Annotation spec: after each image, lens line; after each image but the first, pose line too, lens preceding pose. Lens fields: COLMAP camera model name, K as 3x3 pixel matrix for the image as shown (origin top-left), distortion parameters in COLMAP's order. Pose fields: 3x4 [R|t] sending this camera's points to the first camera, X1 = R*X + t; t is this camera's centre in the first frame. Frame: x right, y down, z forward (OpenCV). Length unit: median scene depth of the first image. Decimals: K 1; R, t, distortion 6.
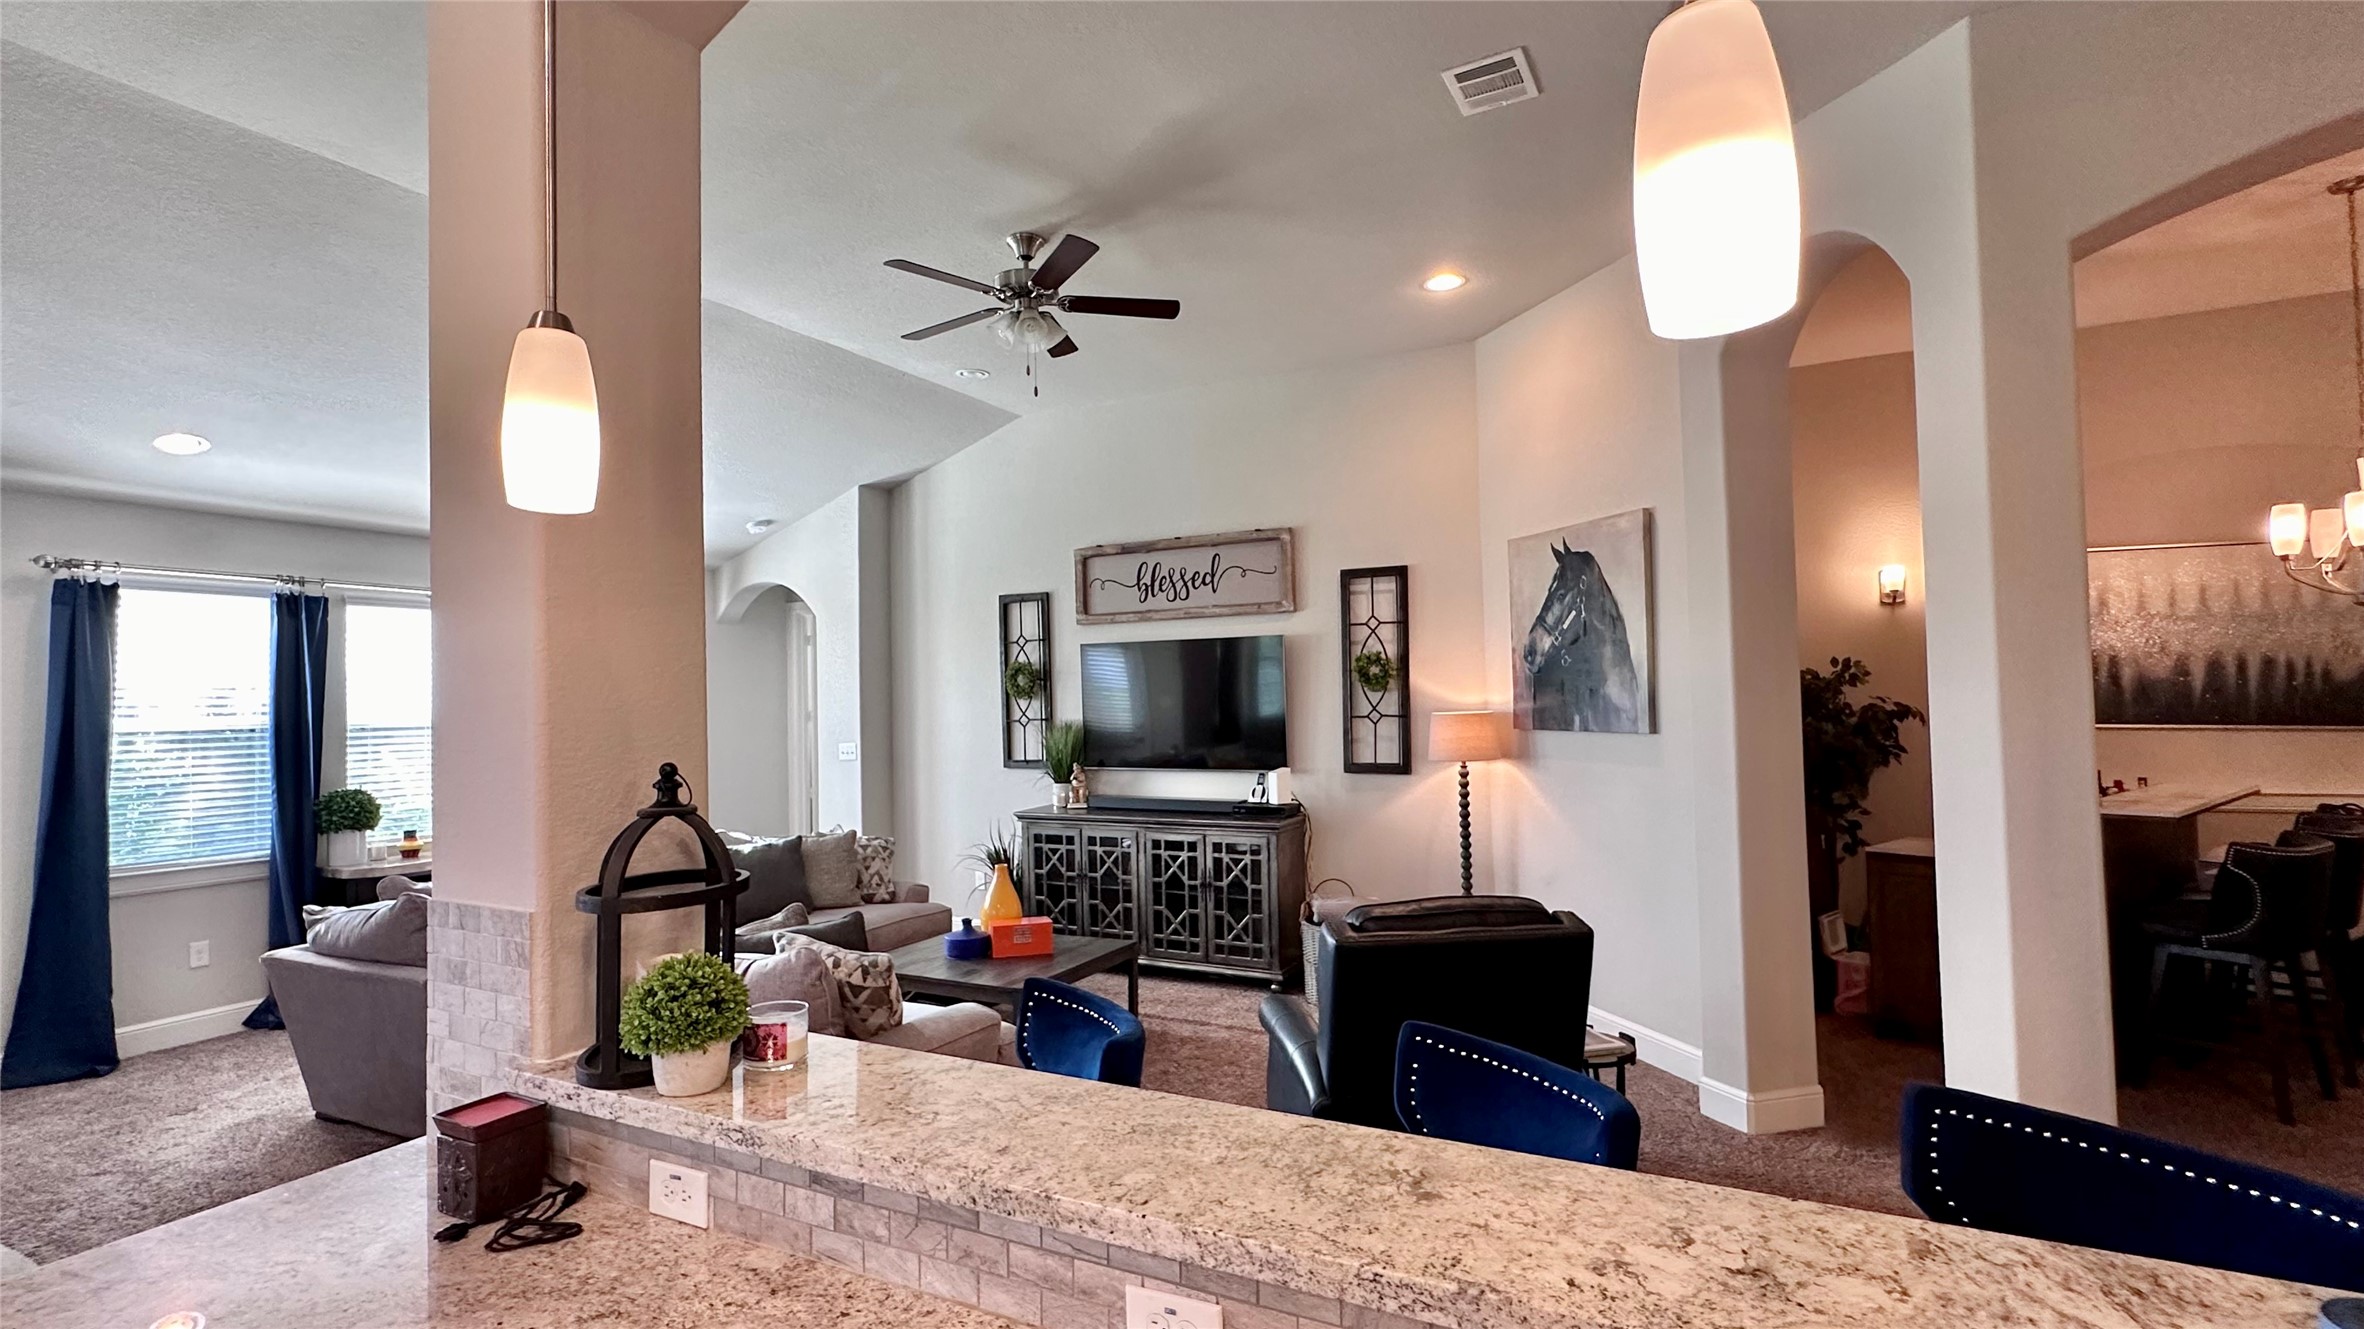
lens RADIAL K [[1090.7, 0, 1179.5], [0, 1090.7, 668.7], [0, 0, 1]] dist [-0.004259, 0.000841]
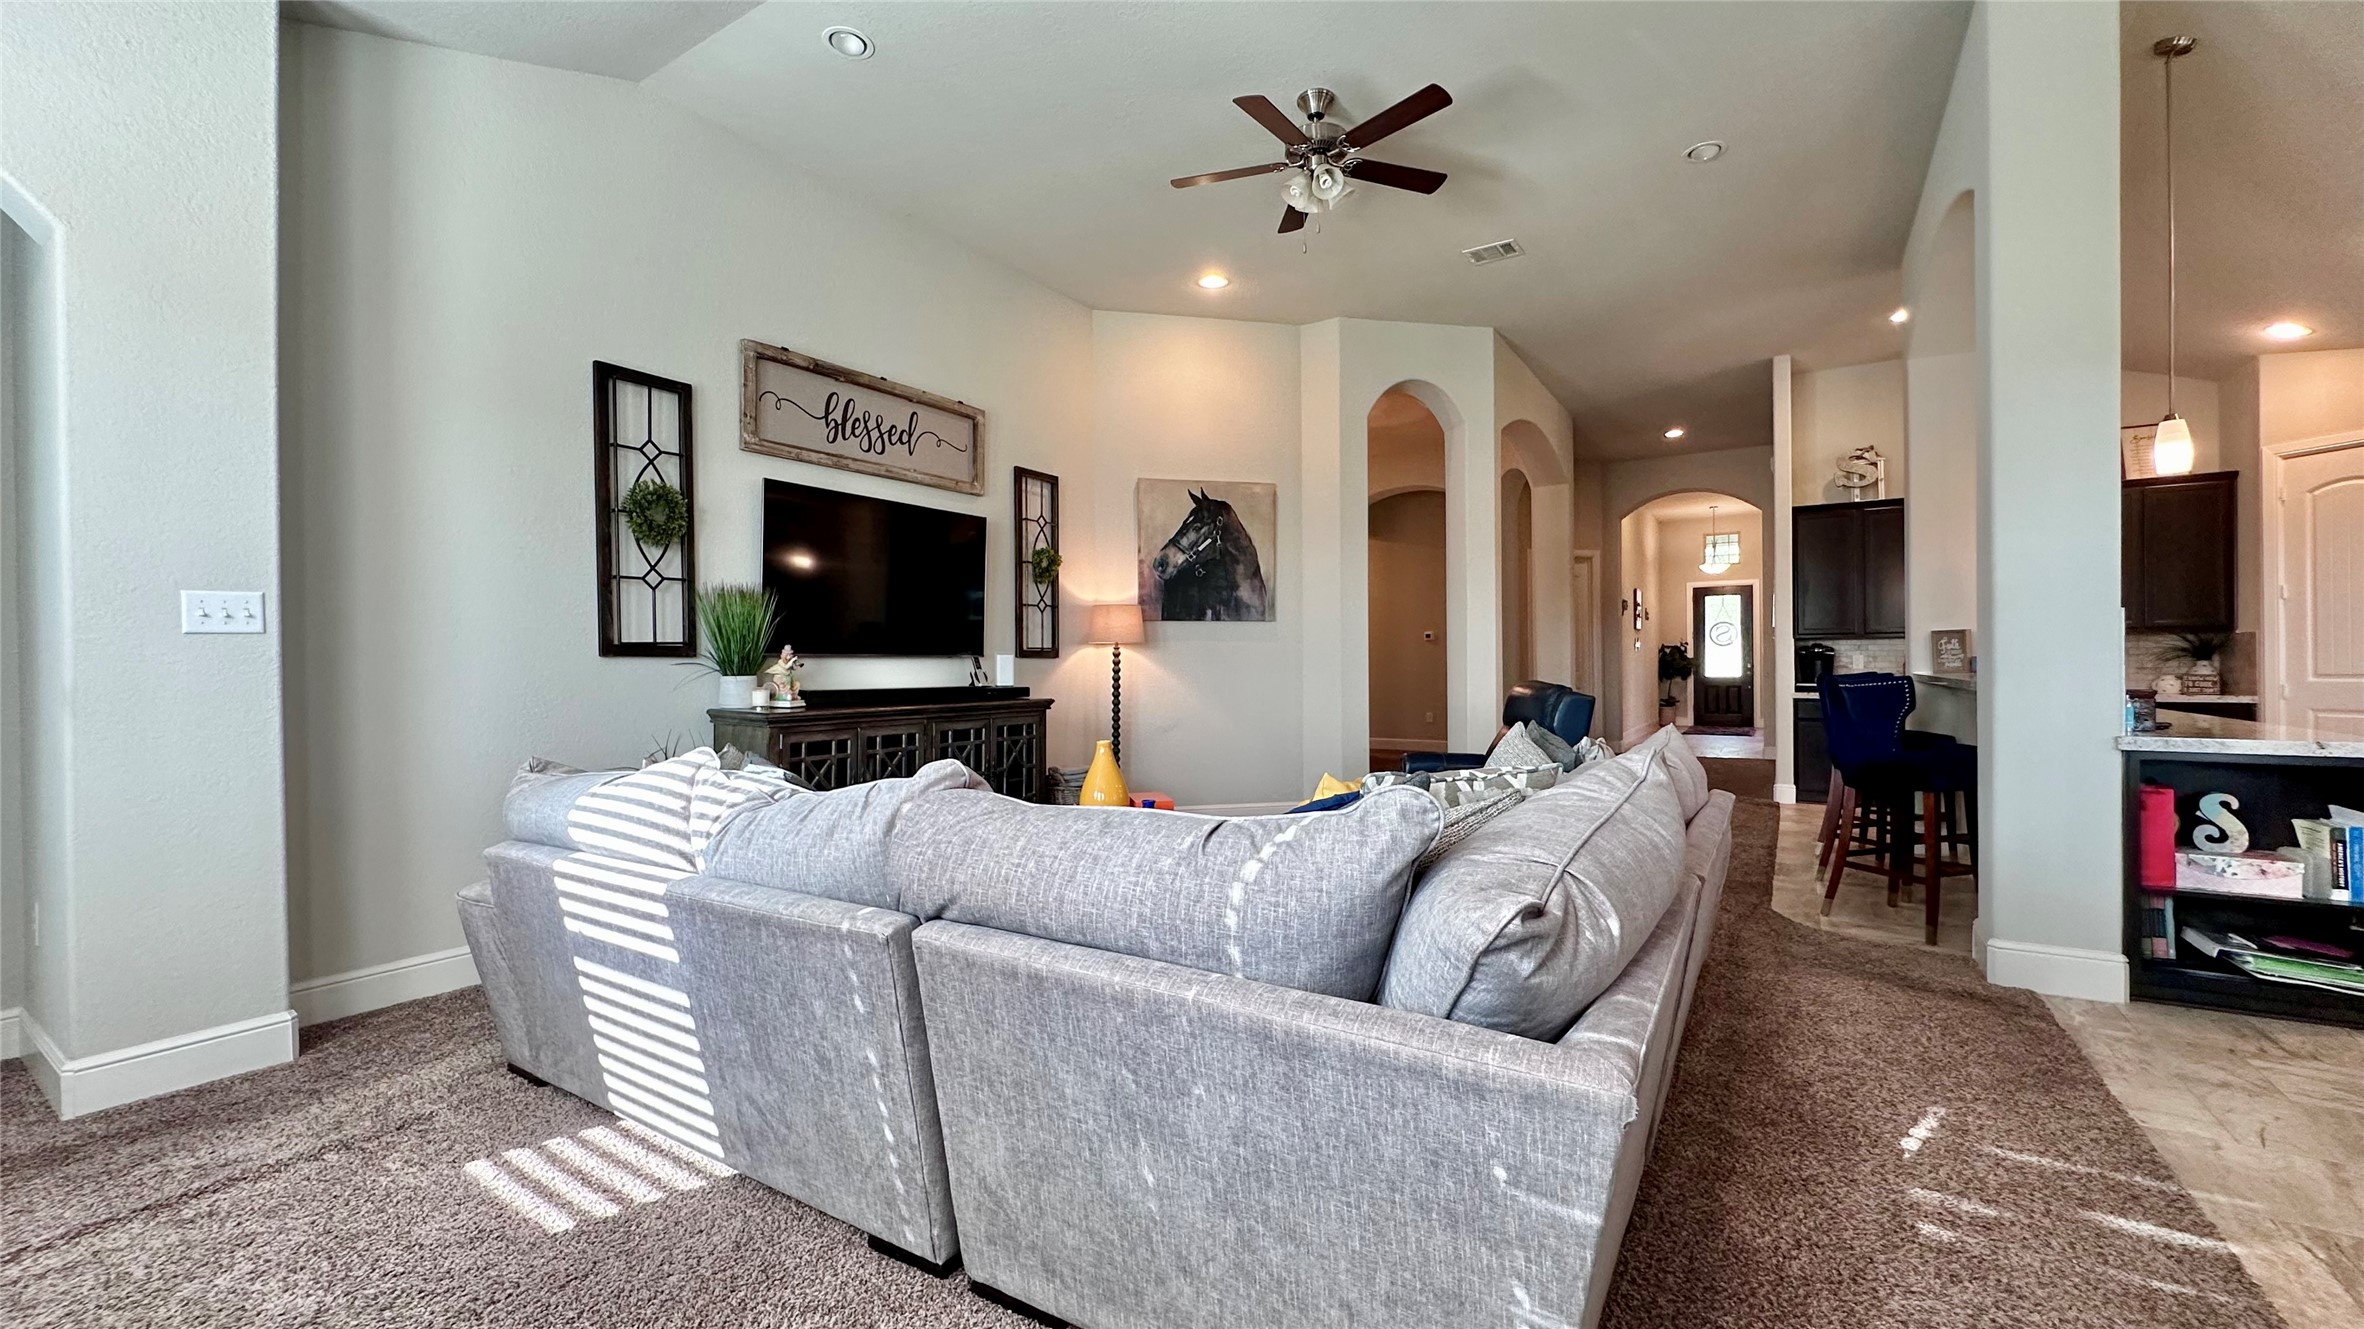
lens RADIAL K [[945.8, 0, 1181.1], [0, 945.8, 664.7], [0, 0, 1]] dist [-0.003998, 0.000885]
pose [[0.091117, 0.018264, 0.995673, -0.770518], [-0.022223, 0.999620, -0.016303, 0.117068], [-0.995592, -0.020642, 0.091488, 0.773706]]
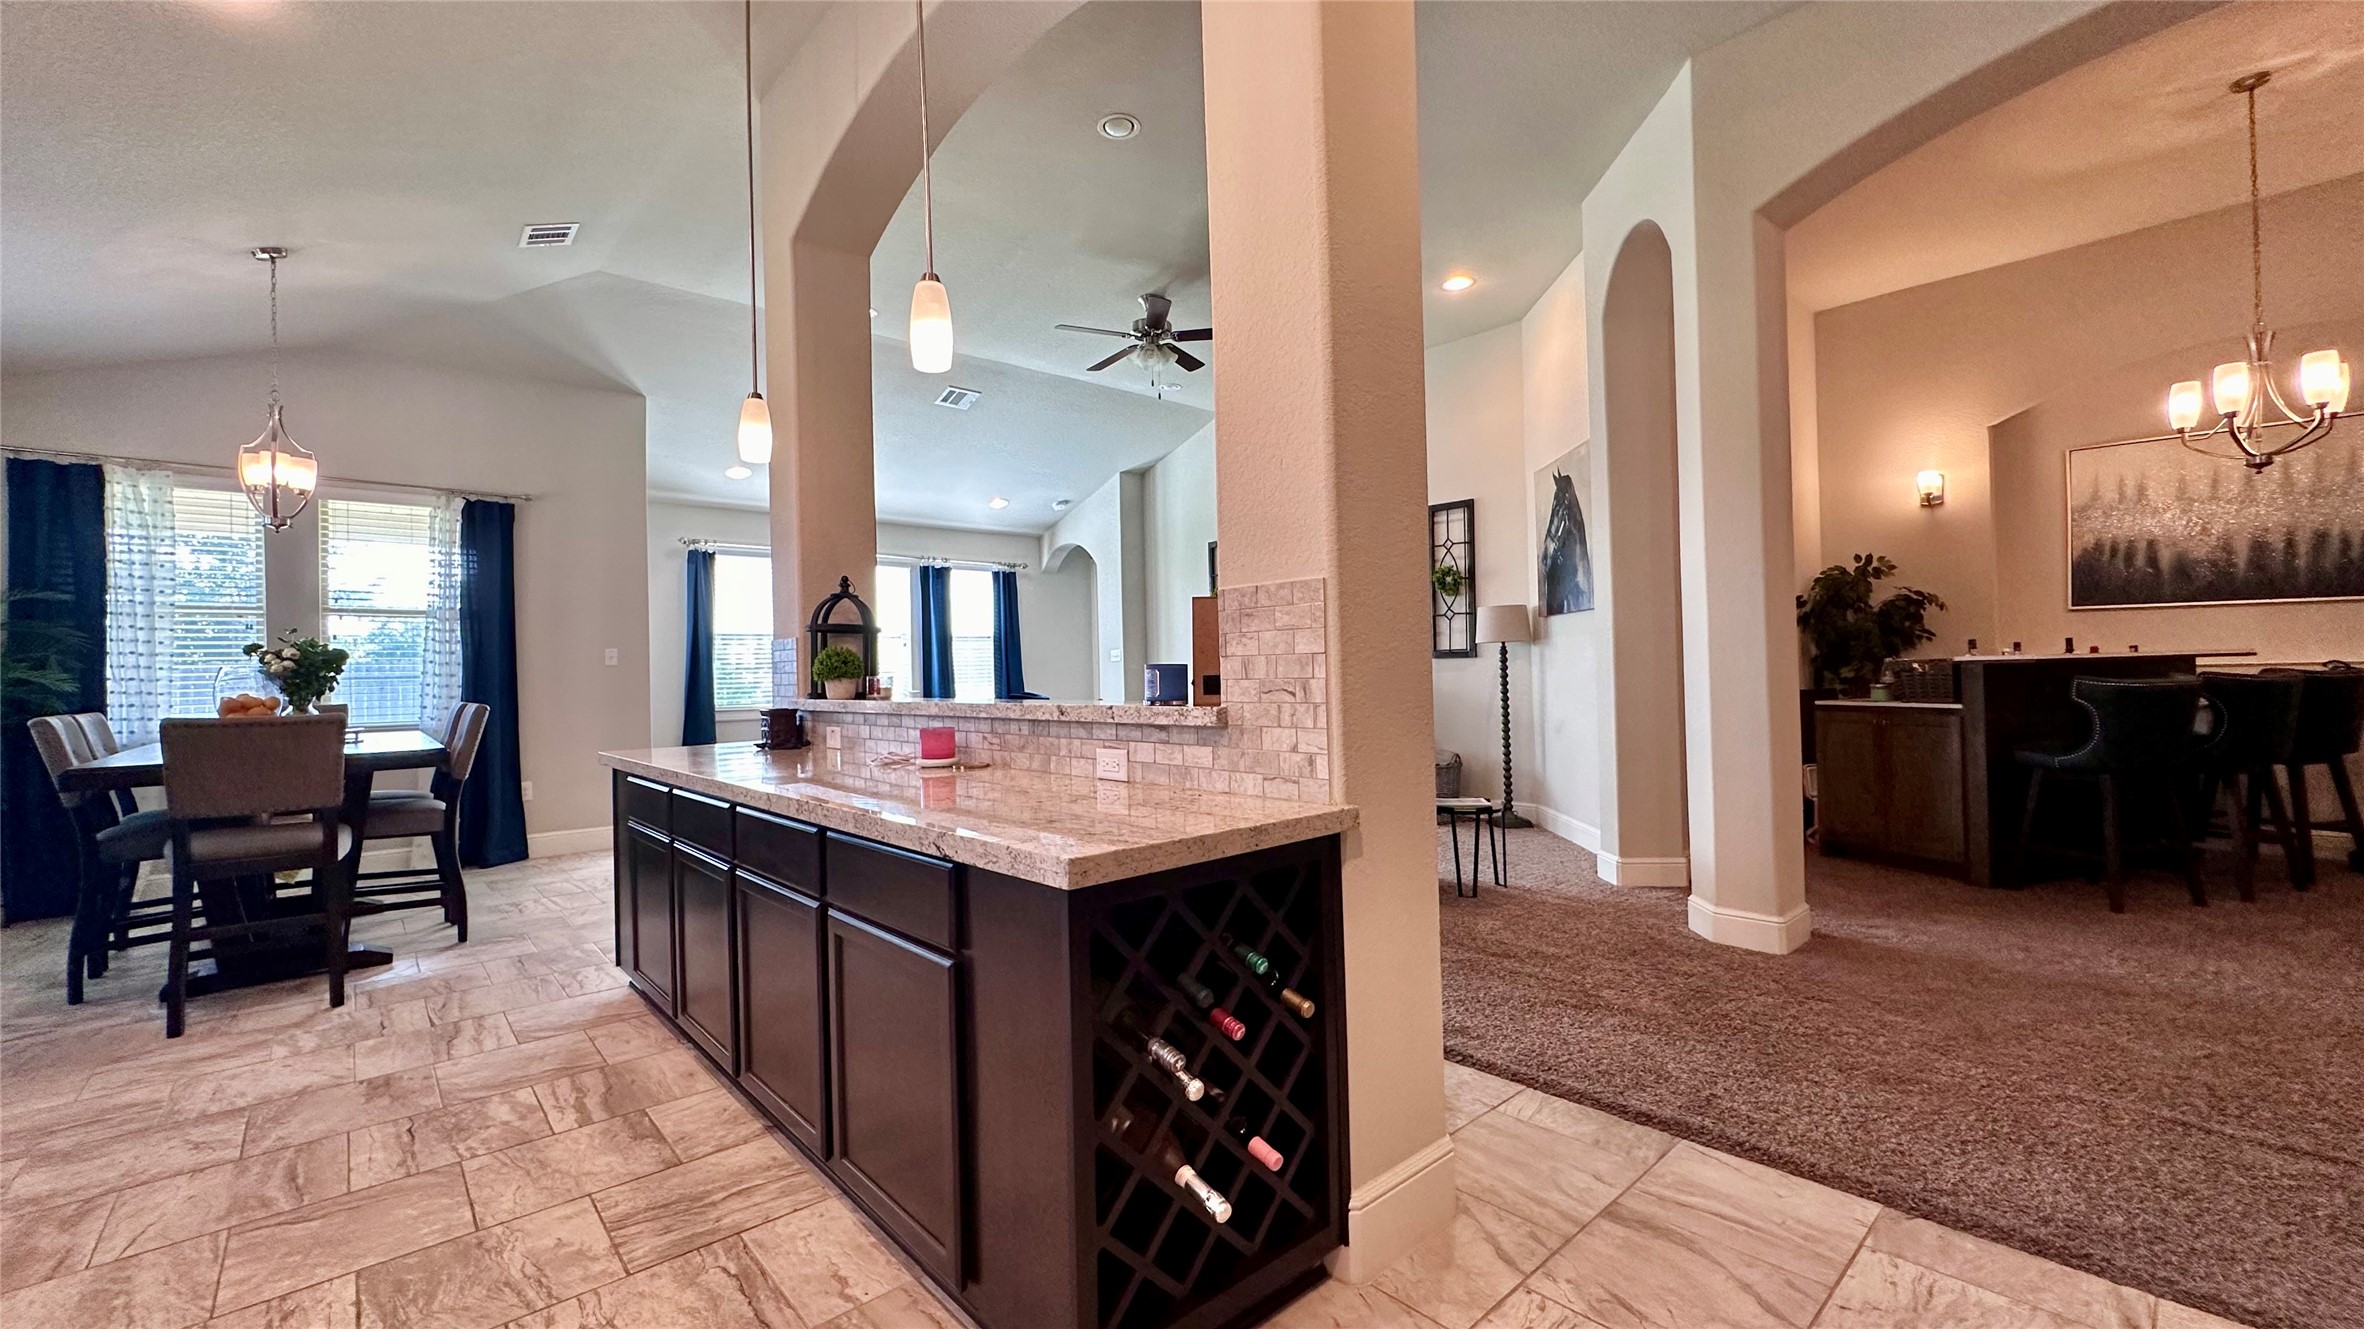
lens RADIAL K [[945.8, 0, 1181.1], [0, 945.8, 664.7], [0, 0, 1]] dist [-0.003998, 0.000885]
pose [[0.937007, -0.004220, -0.349286, 0.275839], [0.014492, 0.999536, 0.026798, 0.069723], [0.349011, -0.030172, 0.936633, -0.198625]]
